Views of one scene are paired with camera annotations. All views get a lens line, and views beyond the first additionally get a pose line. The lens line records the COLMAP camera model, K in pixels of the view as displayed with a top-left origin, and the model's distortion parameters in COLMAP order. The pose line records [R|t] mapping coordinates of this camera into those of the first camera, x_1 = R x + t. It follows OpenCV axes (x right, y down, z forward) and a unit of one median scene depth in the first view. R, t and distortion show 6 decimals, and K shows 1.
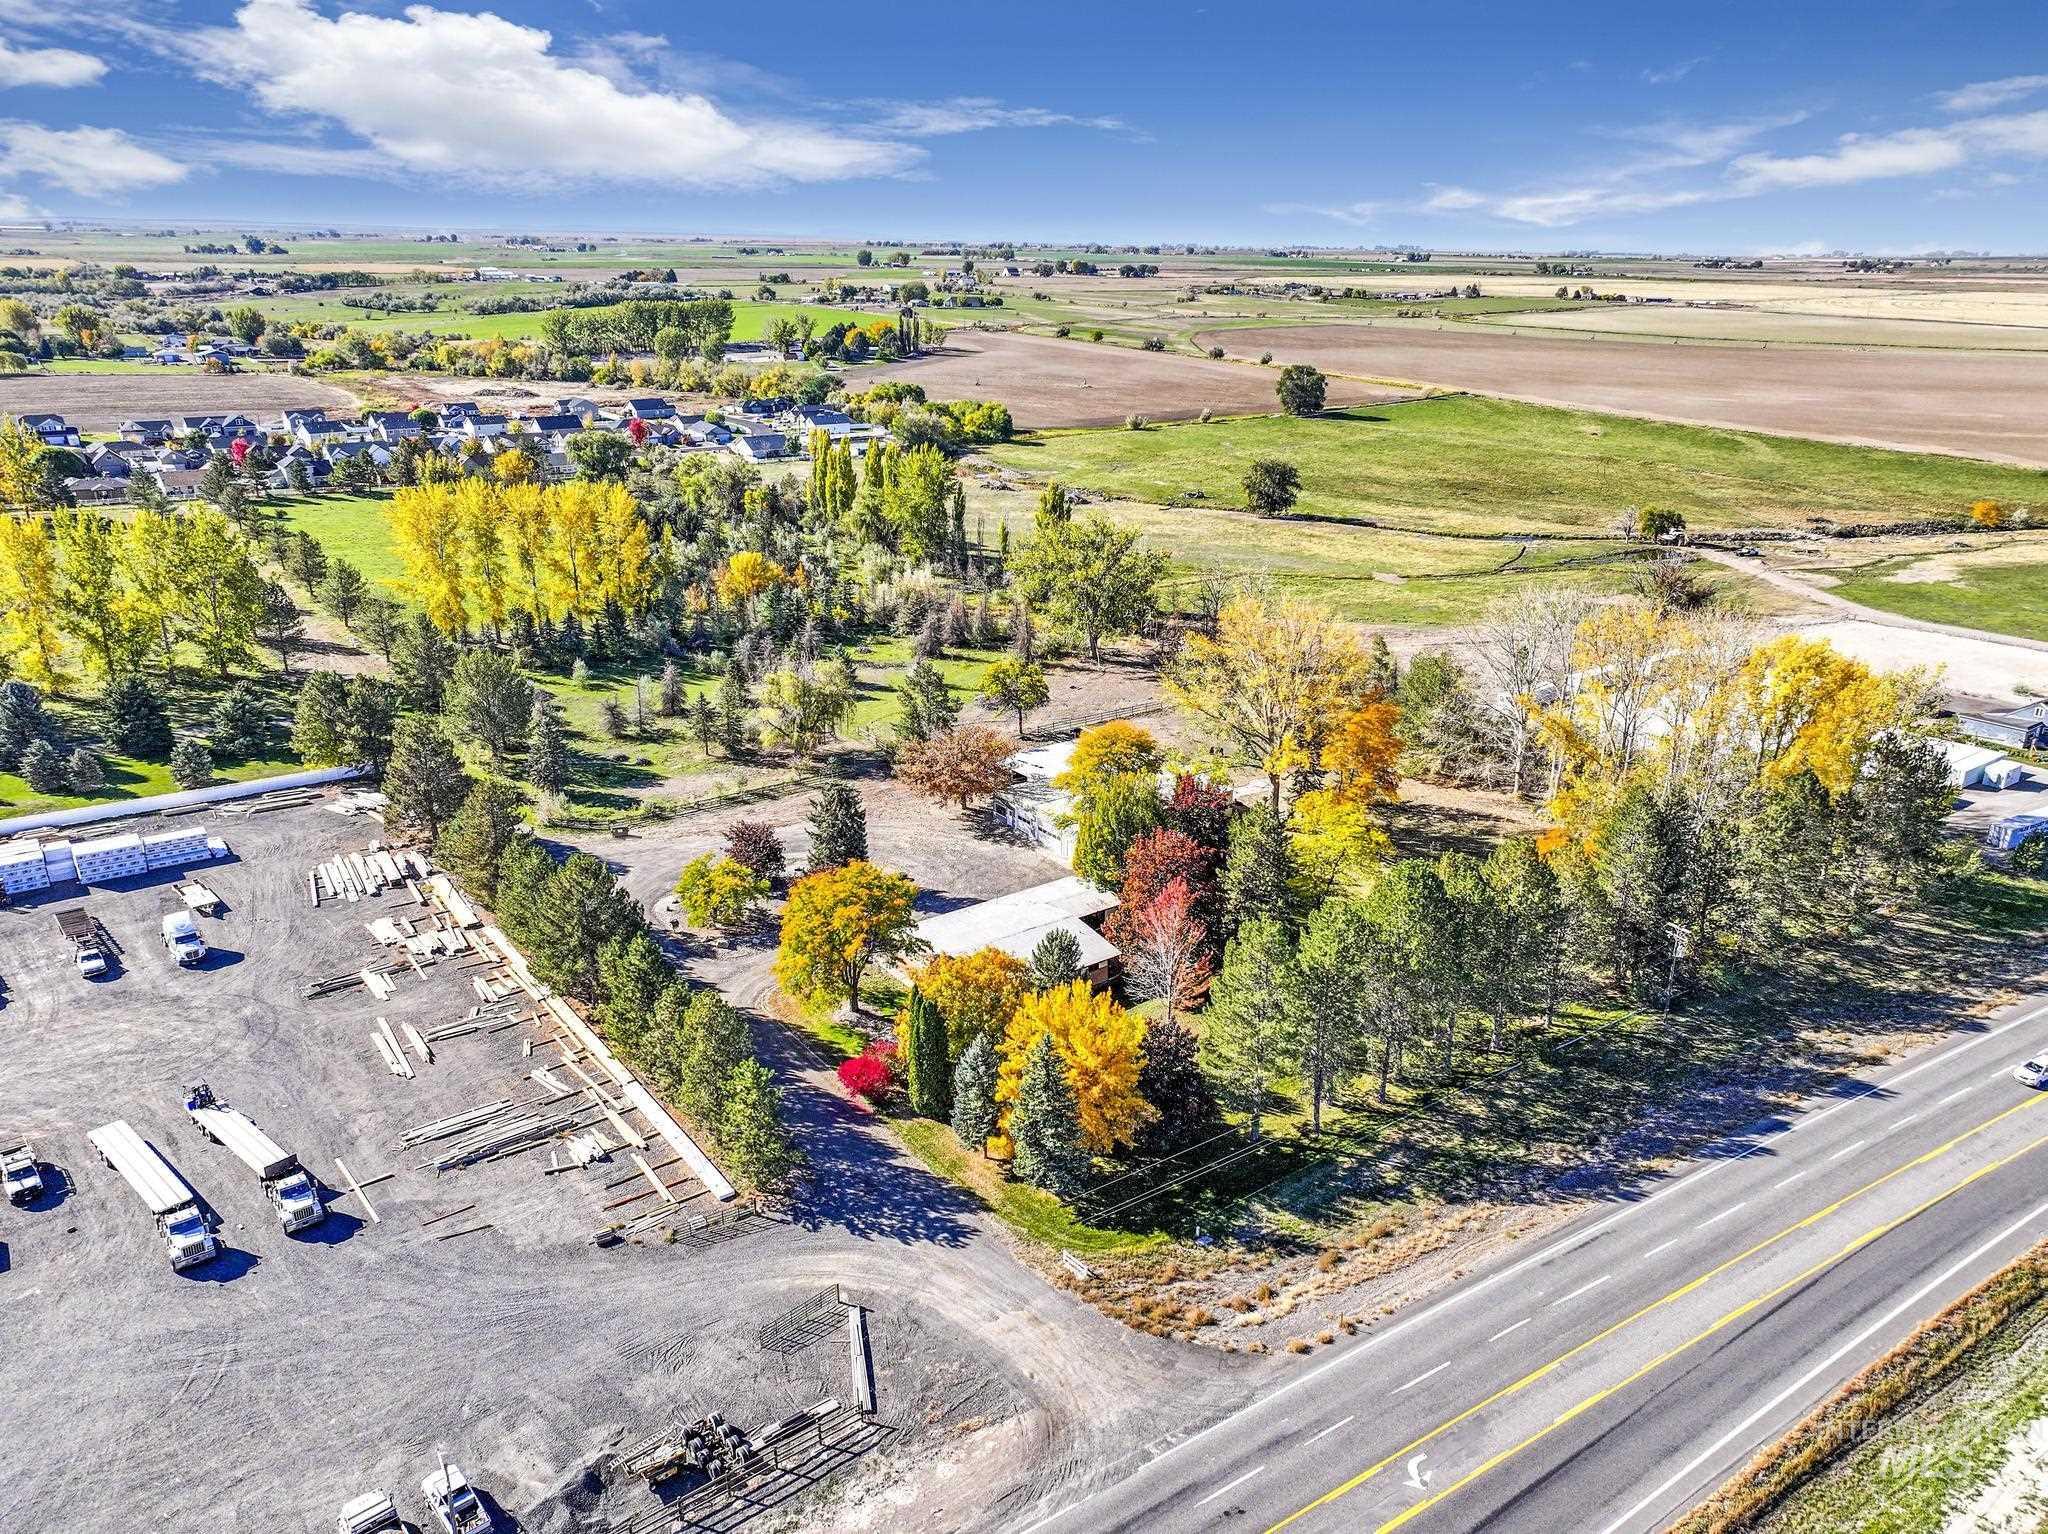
lens RADIAL K [[1468.0, 0, 1021.1], [0, 1468.0, 762.1], [0, 0, 1]] dist [0.003654, 0.005608]
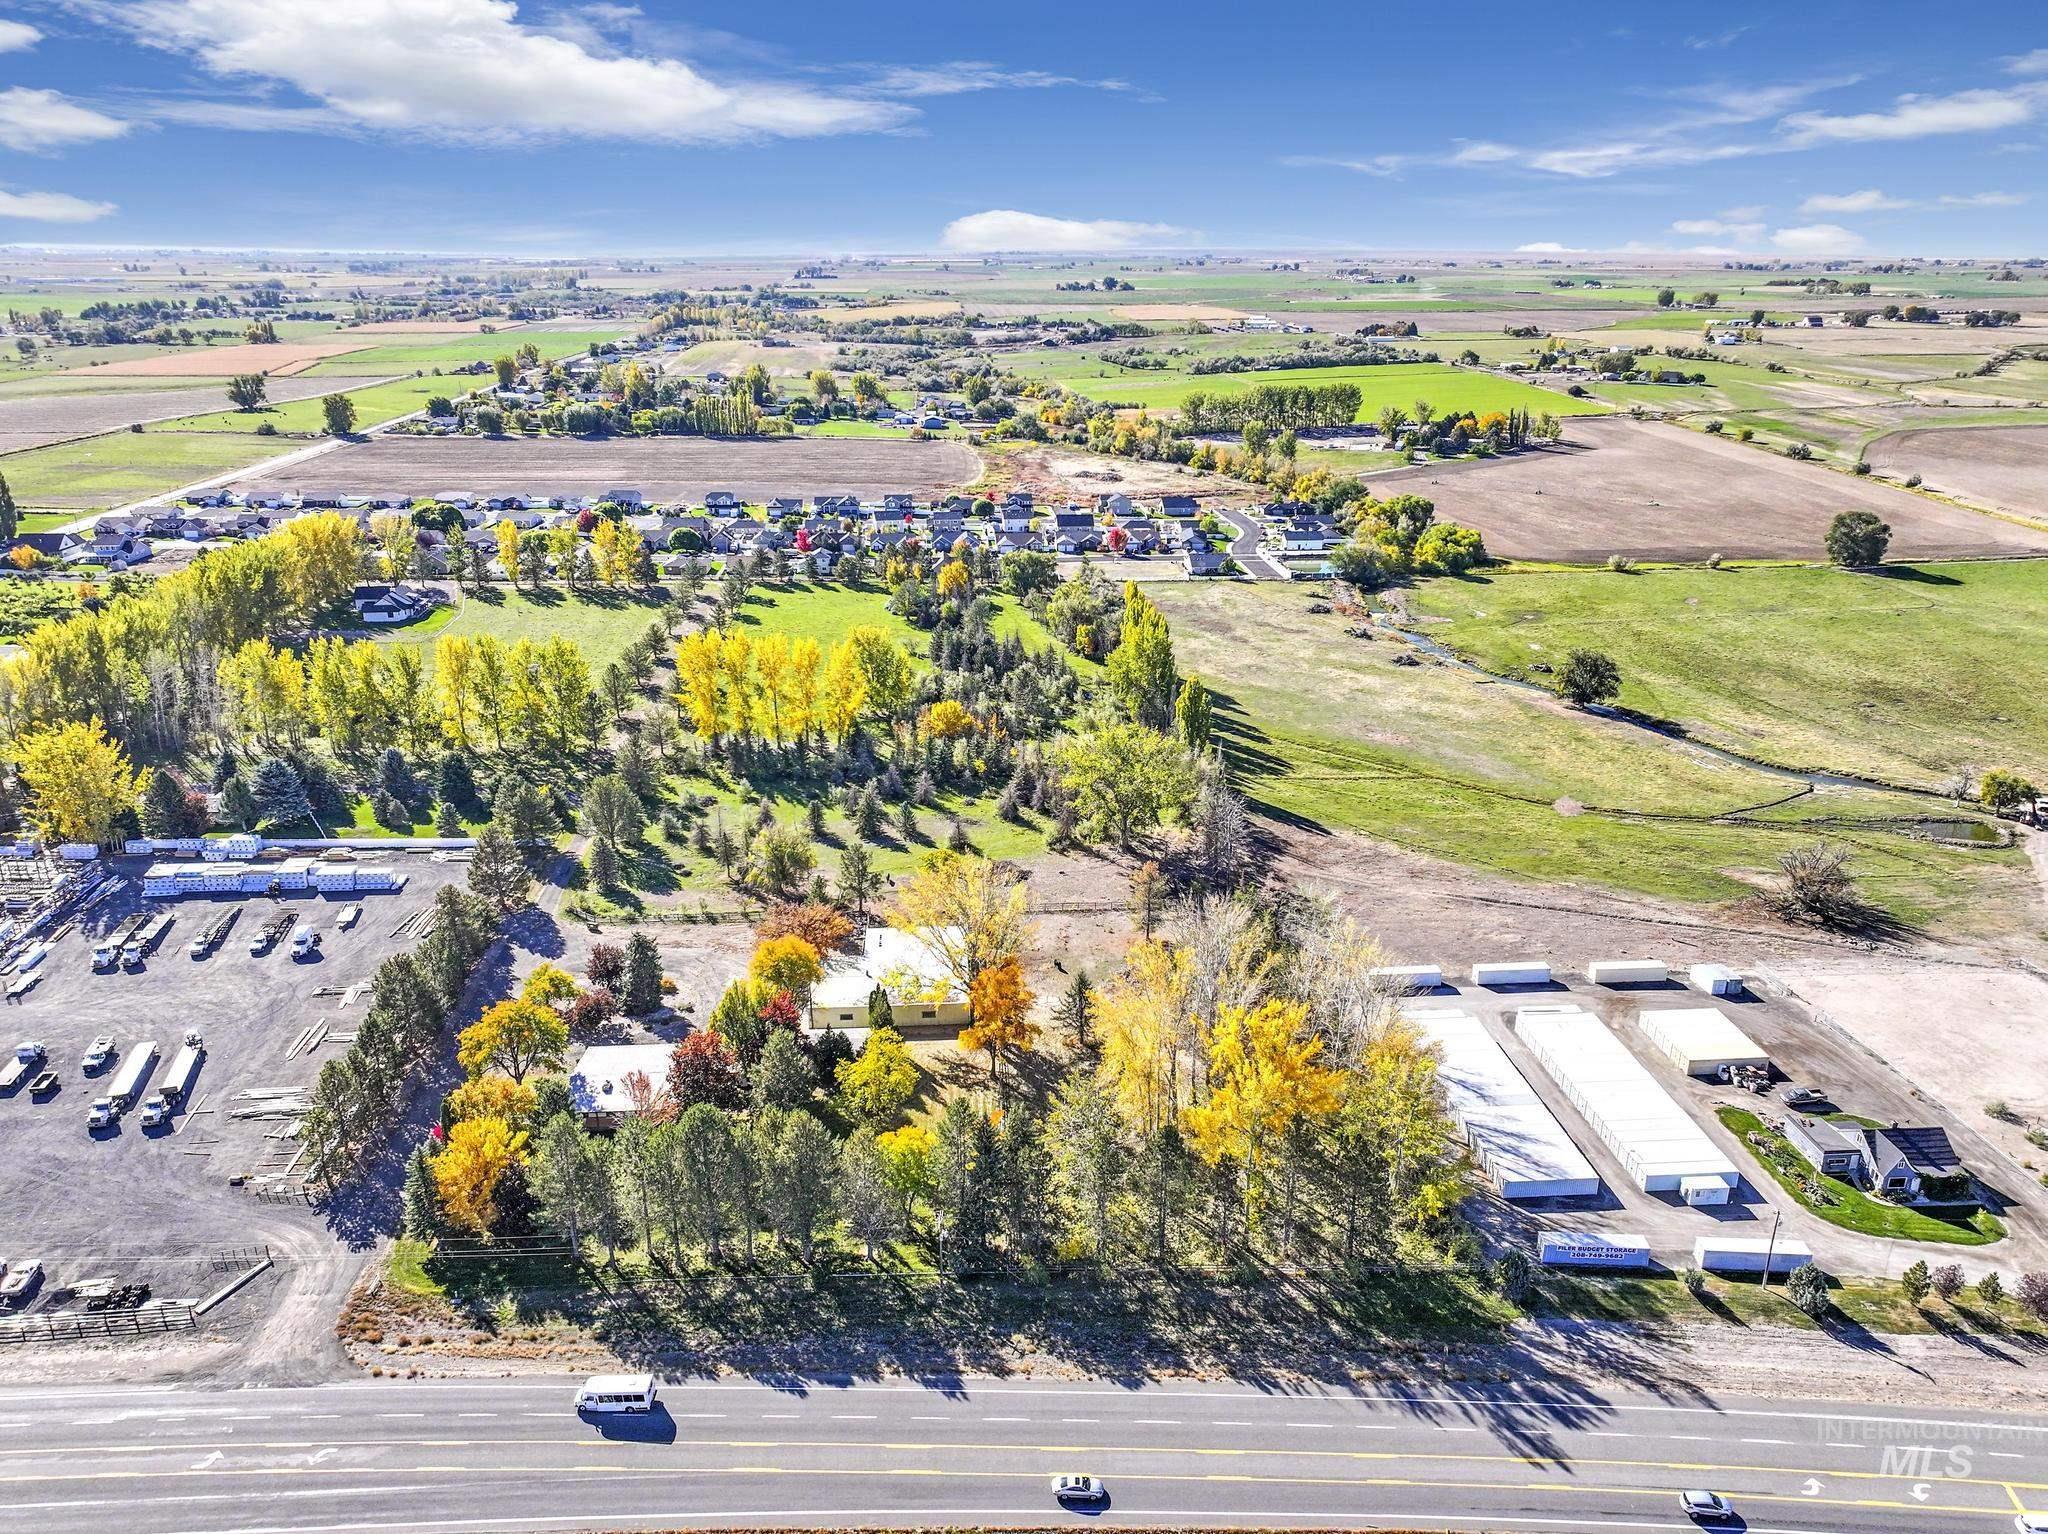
lens RADIAL K [[1468.0, 0, 1026.9], [0, 1468.0, 751.5], [0, 0, 1]] dist [0.003654, 0.005608]
pose [[0.840847, 0.167874, -0.514581, 0.314308], [-0.170397, 0.984449, 0.042725, -0.100318], [0.513752, 0.051758, 0.856376, -0.018983]]
